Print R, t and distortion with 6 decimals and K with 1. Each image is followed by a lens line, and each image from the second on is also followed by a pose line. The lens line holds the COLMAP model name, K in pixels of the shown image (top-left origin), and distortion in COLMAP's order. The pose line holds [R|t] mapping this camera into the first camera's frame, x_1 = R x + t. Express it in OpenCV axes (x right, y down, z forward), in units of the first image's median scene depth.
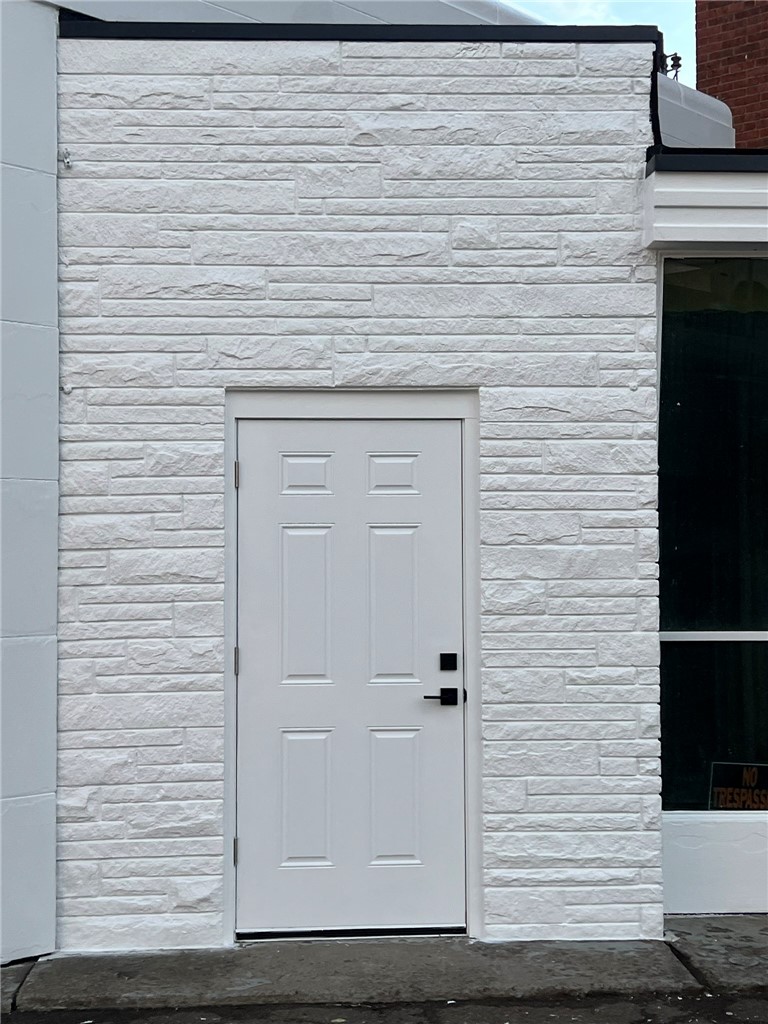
lens RADIAL K [[1530.5, 0, 377.9], [0, 1530.5, 501.9], [0, 0, 1]] dist [0.099466, 0.000000]
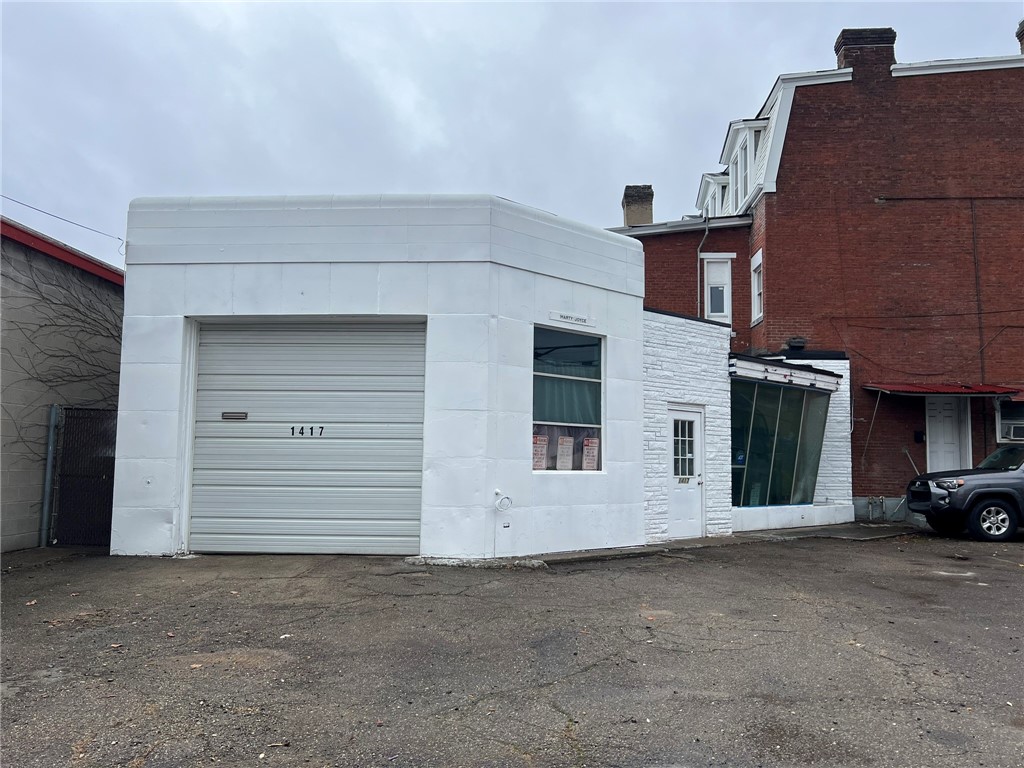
lens RADIAL K [[765.1, 0, 513.0], [0, 765.1, 388.3], [0, 0, 1]] dist [0.060737, -0.072151]
pose [[0.795462, 0.076155, 0.601200, -1.611655], [-0.042426, 0.996637, -0.070112, 0.048104], [-0.604517, 0.030265, 0.796017, -0.346196]]
